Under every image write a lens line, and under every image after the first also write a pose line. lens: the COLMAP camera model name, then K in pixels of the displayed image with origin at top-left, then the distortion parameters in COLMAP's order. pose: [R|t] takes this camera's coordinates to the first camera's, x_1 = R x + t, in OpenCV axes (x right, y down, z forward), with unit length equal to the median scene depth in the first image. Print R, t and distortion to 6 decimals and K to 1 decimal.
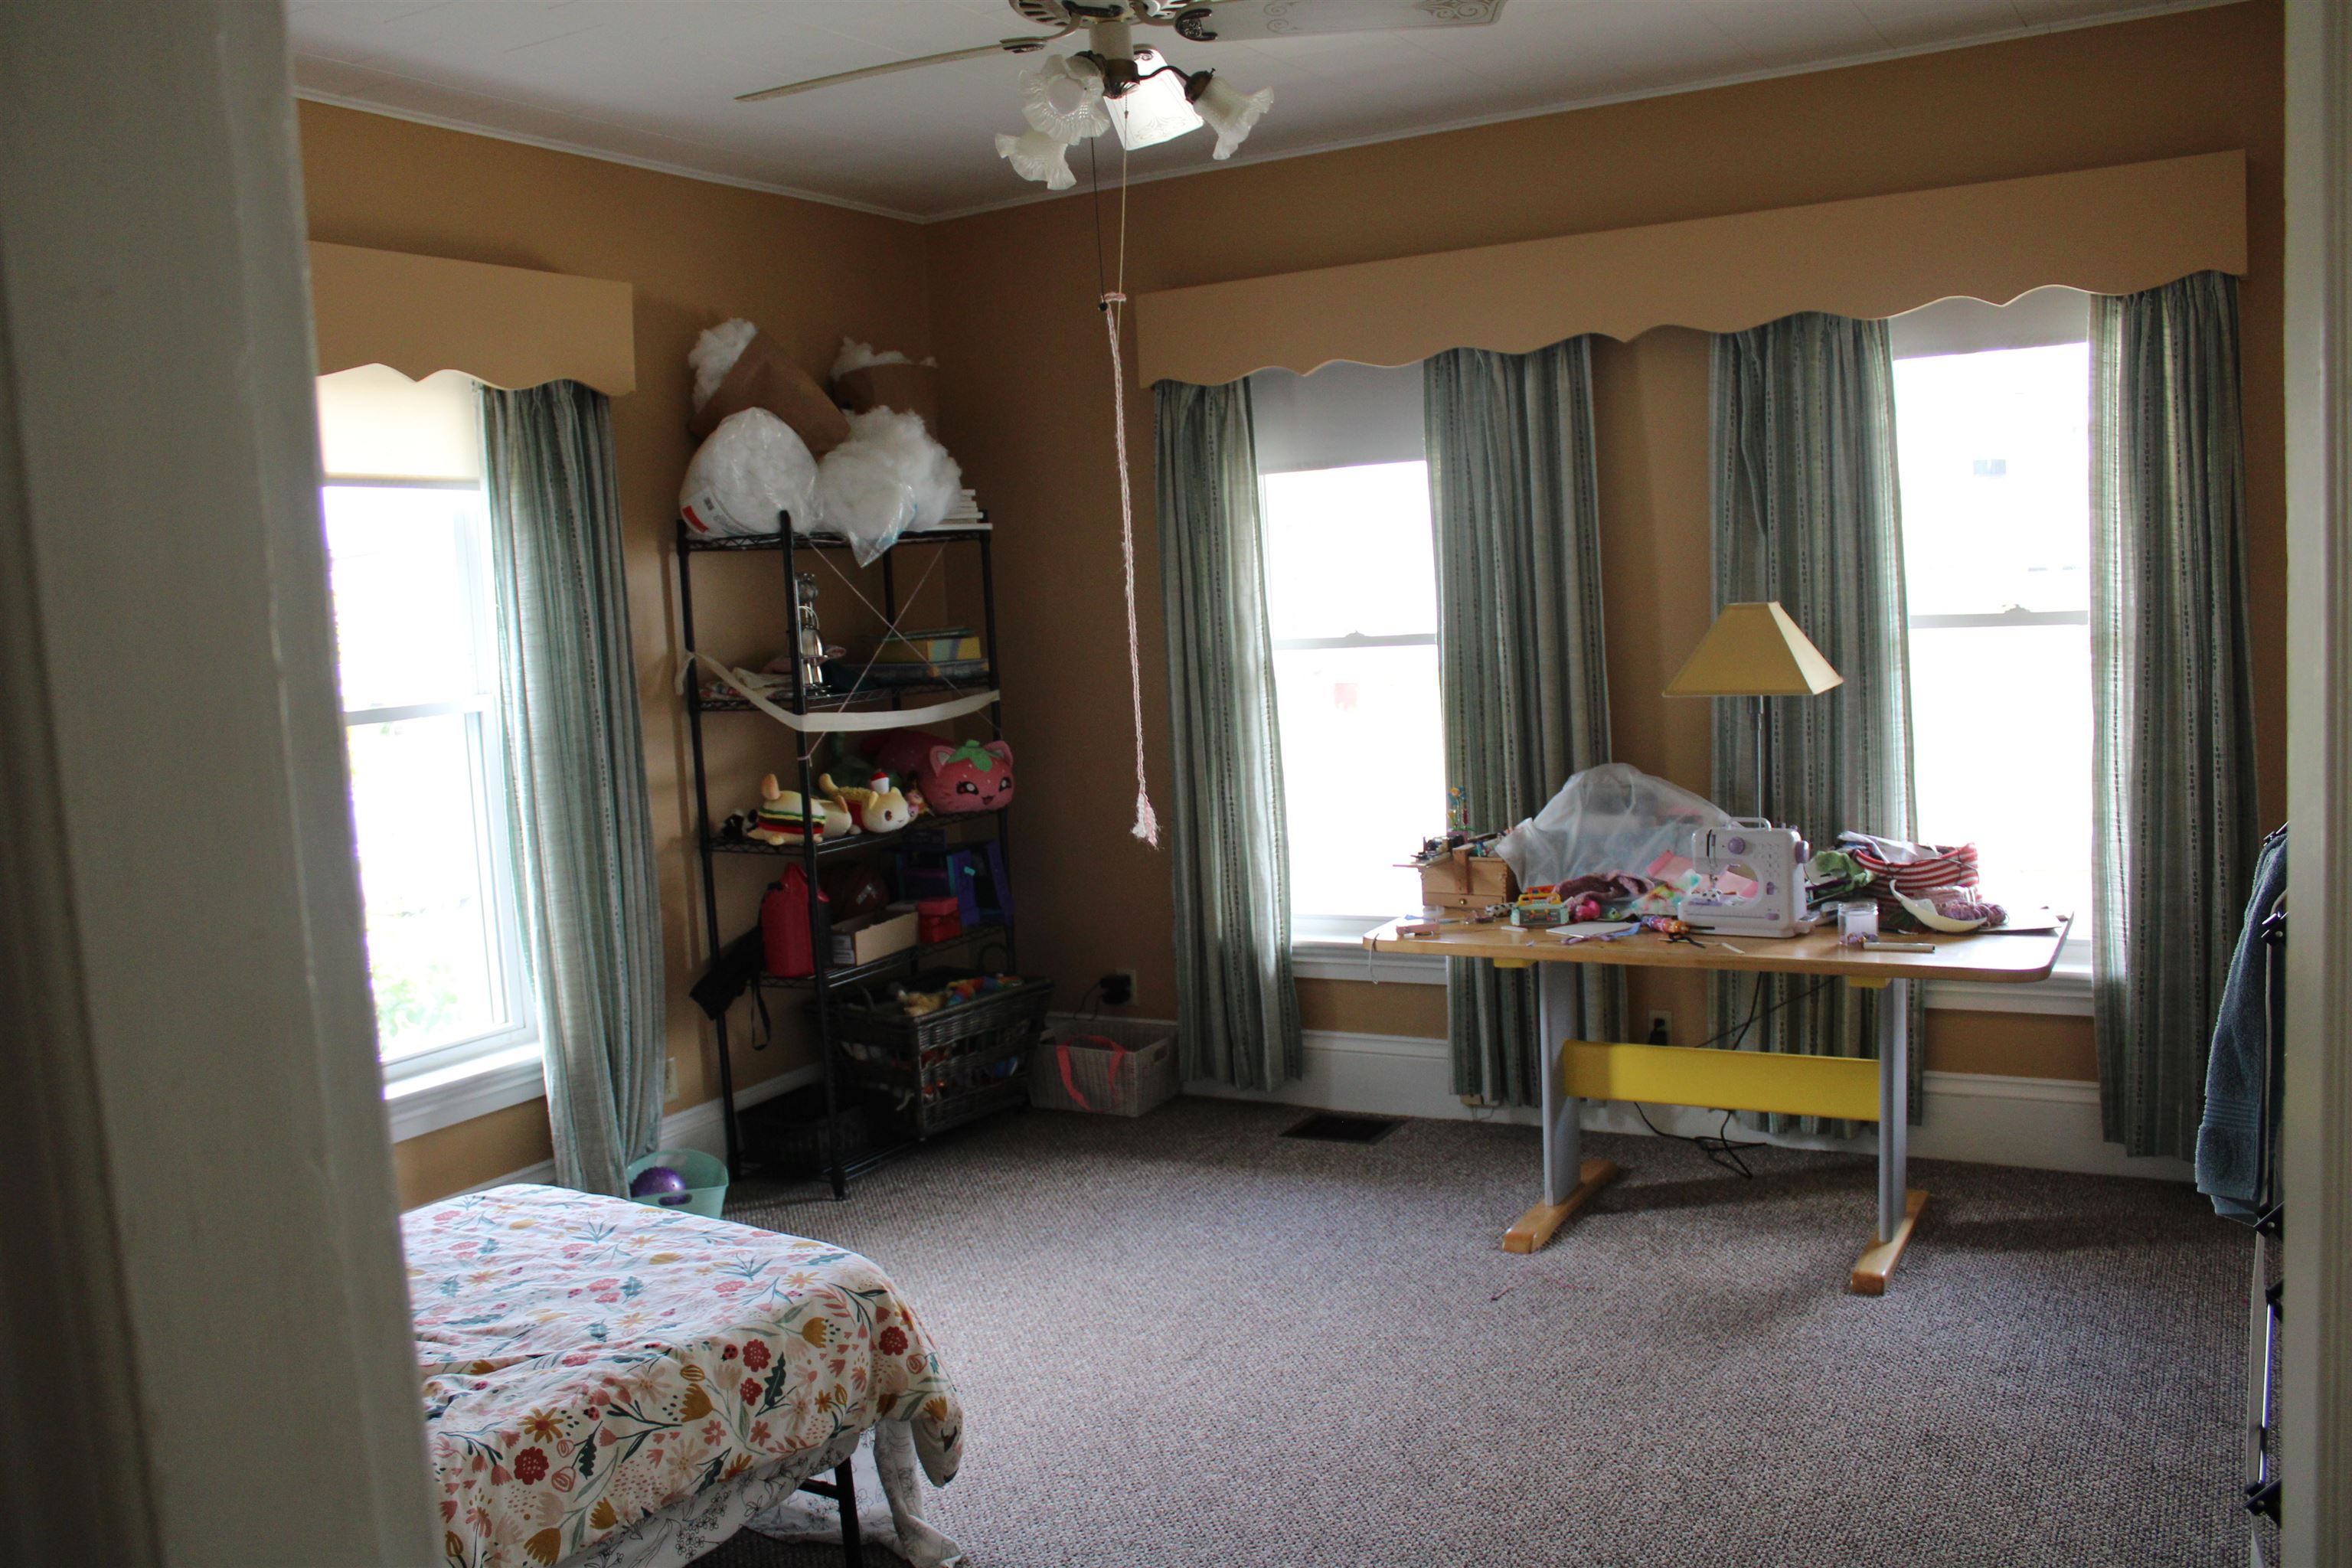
lens RADIAL K [[1975.6, 0, 1171.9], [0, 1975.6, 789.7], [0, 0, 1]] dist [-0.171858, 0.172131]
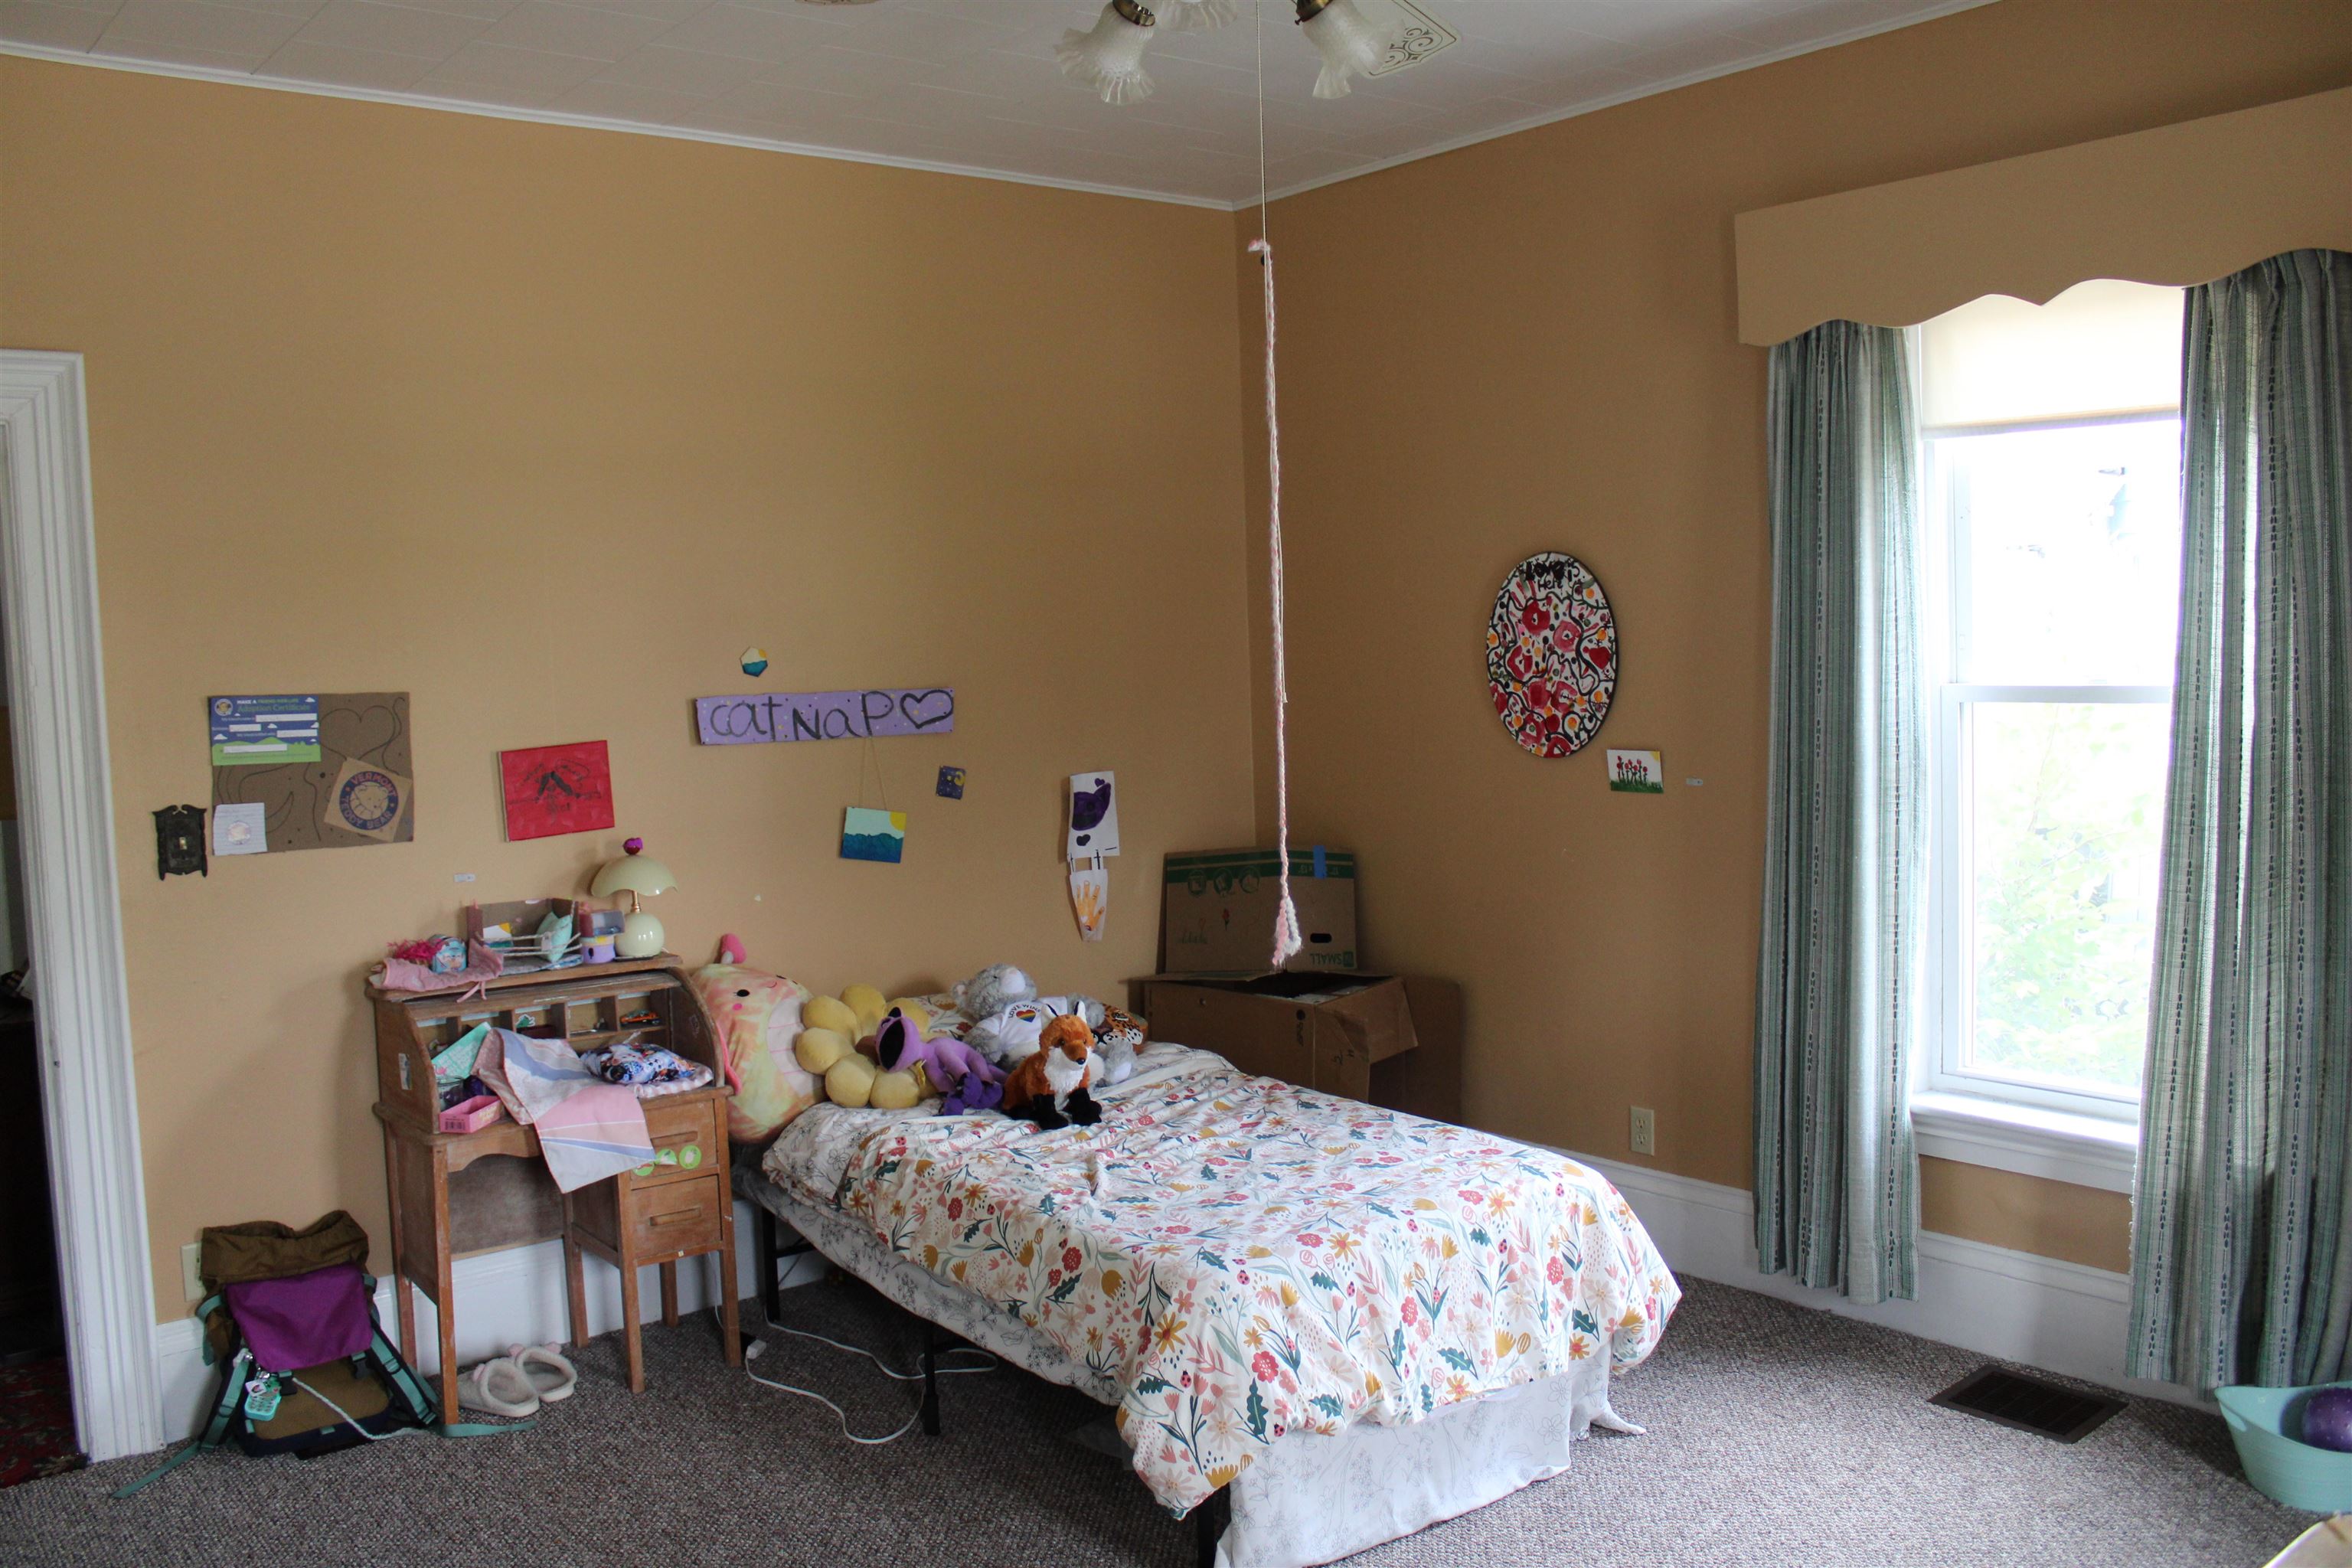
lens RADIAL K [[1975.6, 0, 1171.9], [0, 1975.6, 789.7], [0, 0, 1]] dist [-0.171858, 0.172131]
pose [[-0.370917, 0.142651, -0.917644, 0.791900], [-0.036675, 0.985111, 0.167963, -0.188545], [0.927941, 0.095955, -0.360163, 1.407286]]
